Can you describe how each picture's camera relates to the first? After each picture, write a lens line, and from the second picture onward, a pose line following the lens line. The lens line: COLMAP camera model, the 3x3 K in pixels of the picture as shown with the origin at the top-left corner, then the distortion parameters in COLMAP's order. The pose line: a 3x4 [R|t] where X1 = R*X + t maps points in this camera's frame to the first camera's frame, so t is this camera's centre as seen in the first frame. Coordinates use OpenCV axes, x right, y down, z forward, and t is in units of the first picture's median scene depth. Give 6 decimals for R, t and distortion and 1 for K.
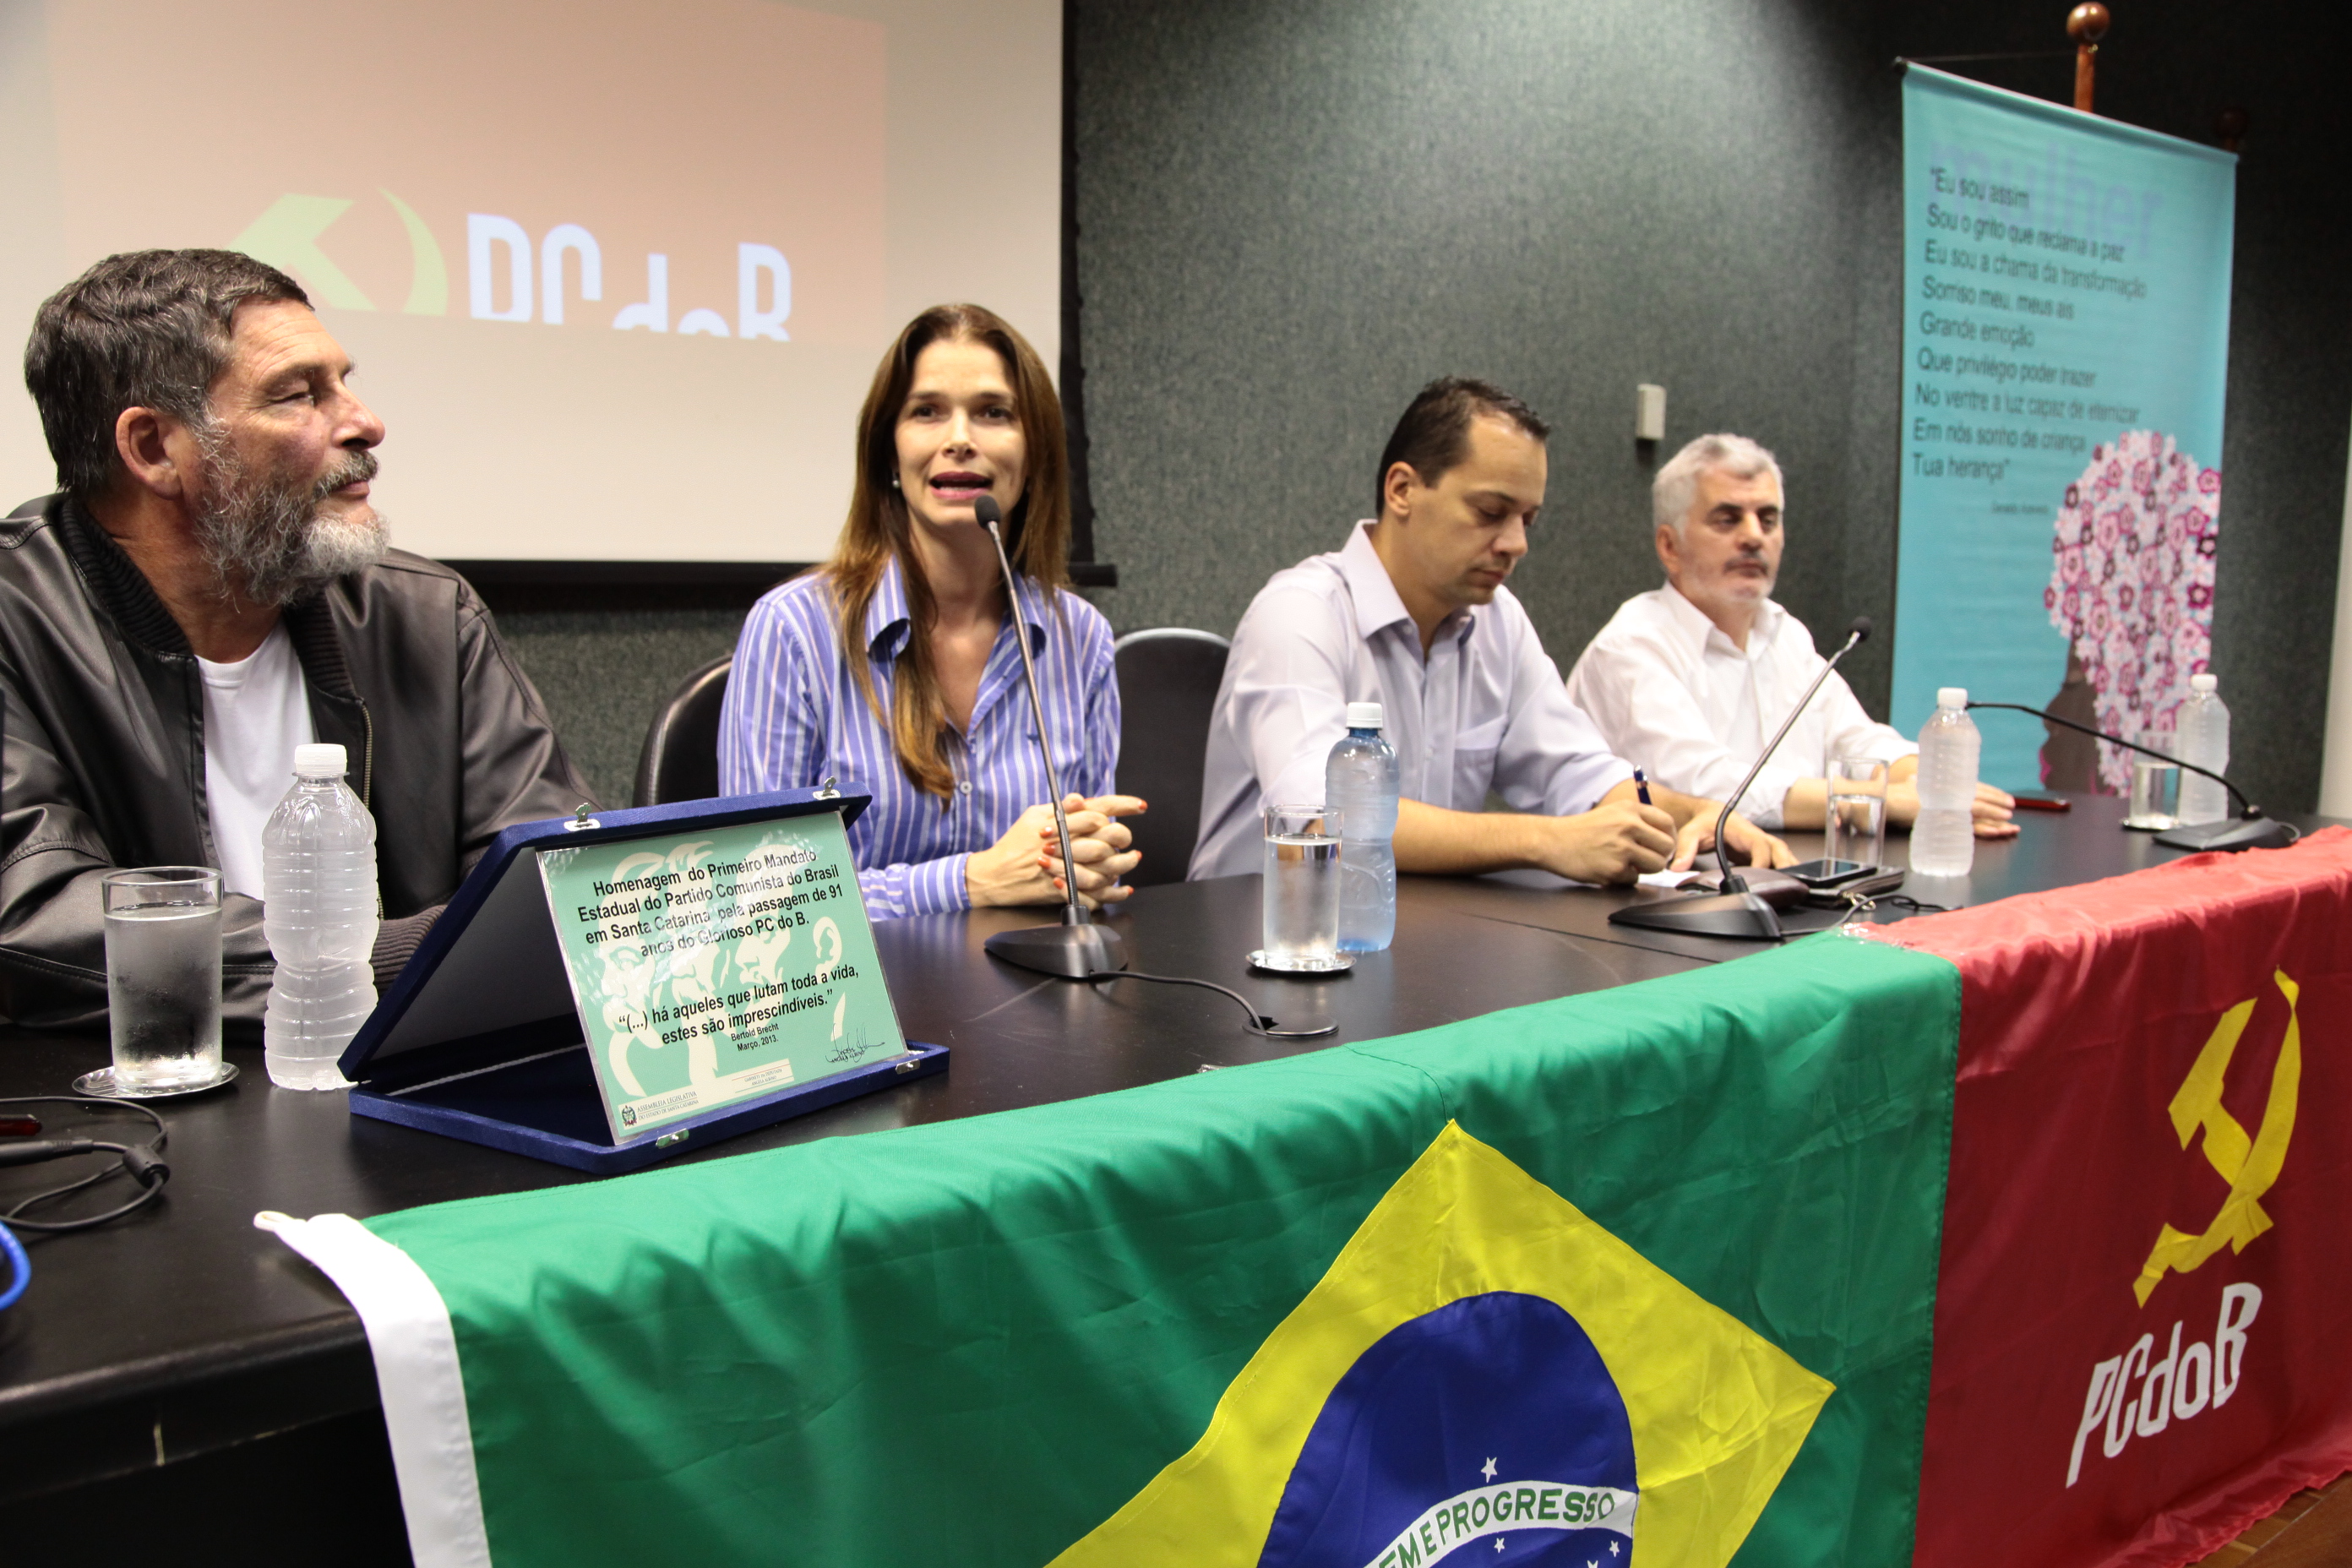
lens RADIAL K [[2014.2, 0, 1169.3], [0, 2014.2, 780.2], [0, 0, 1]] dist [-0.046541, 0.008153]
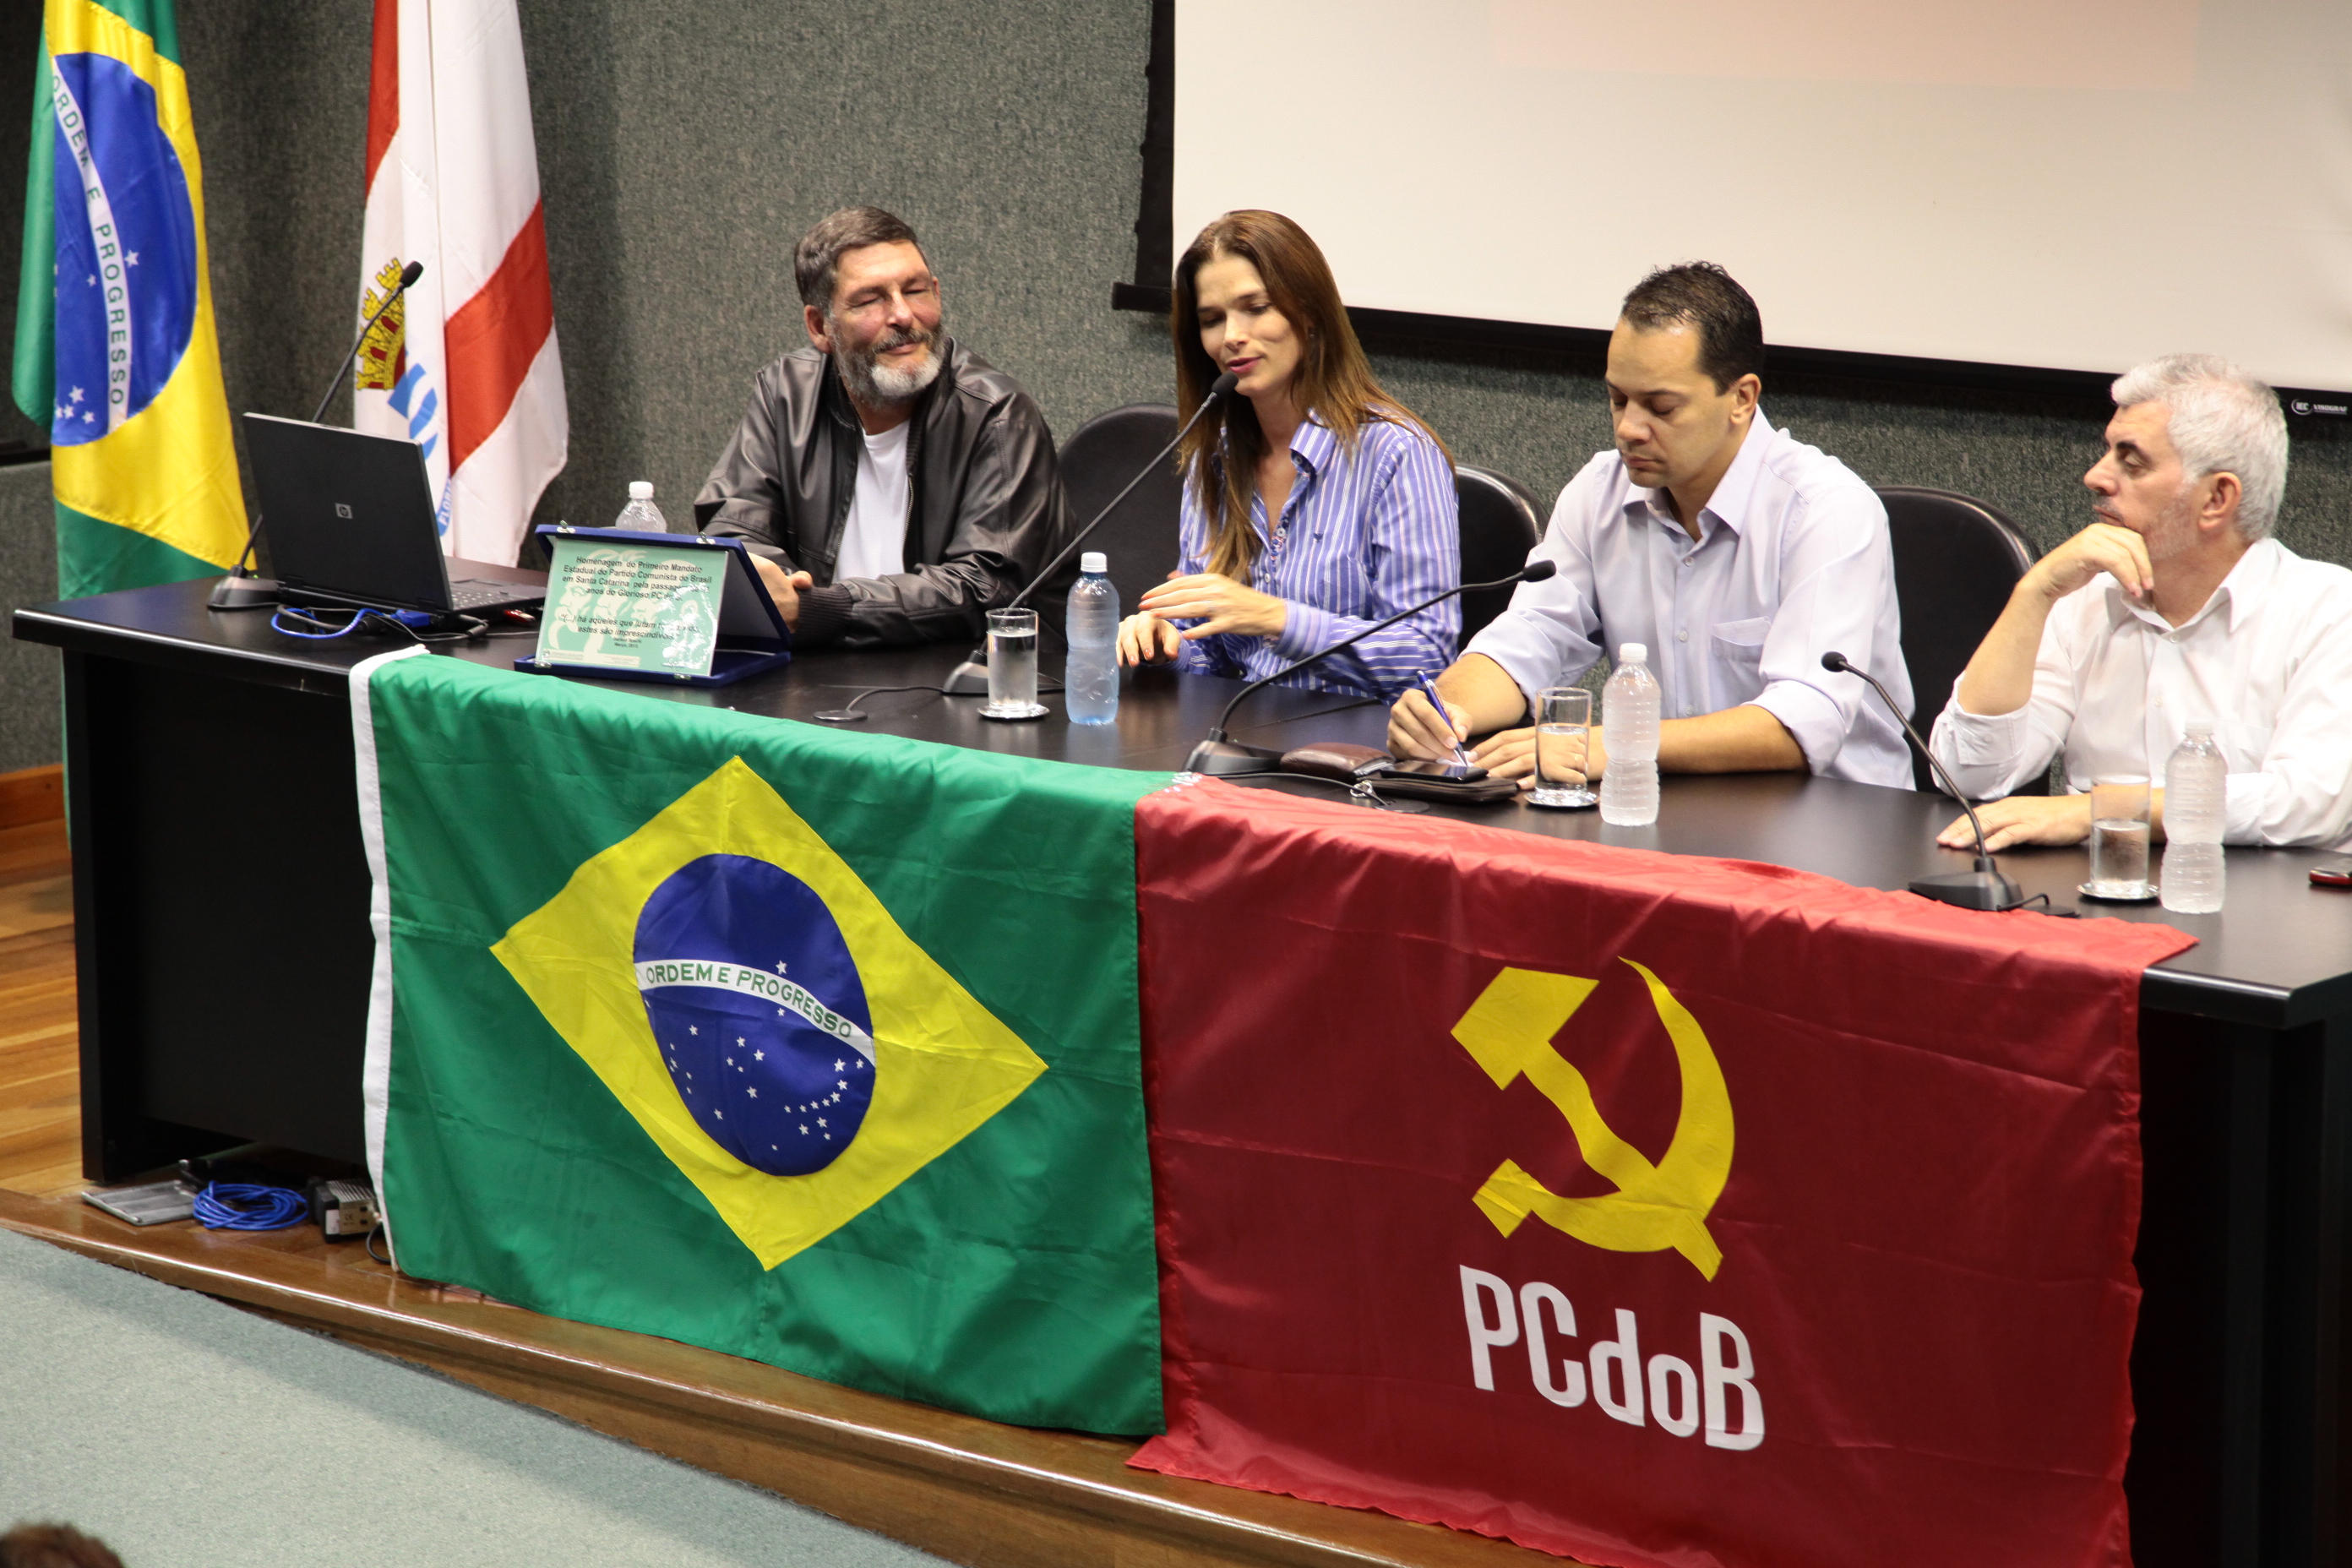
lens RADIAL K [[6657.1, 0, 1176.0], [0, 6657.1, 784.0], [0, 0, 1]] dist [0.832834, -4.770314]
pose [[0.160305, 0.171566, -0.972043, 5.299489], [-0.105507, 0.982115, 0.155944, -0.696245], [0.981413, 0.077559, 0.175539, 0.247421]]
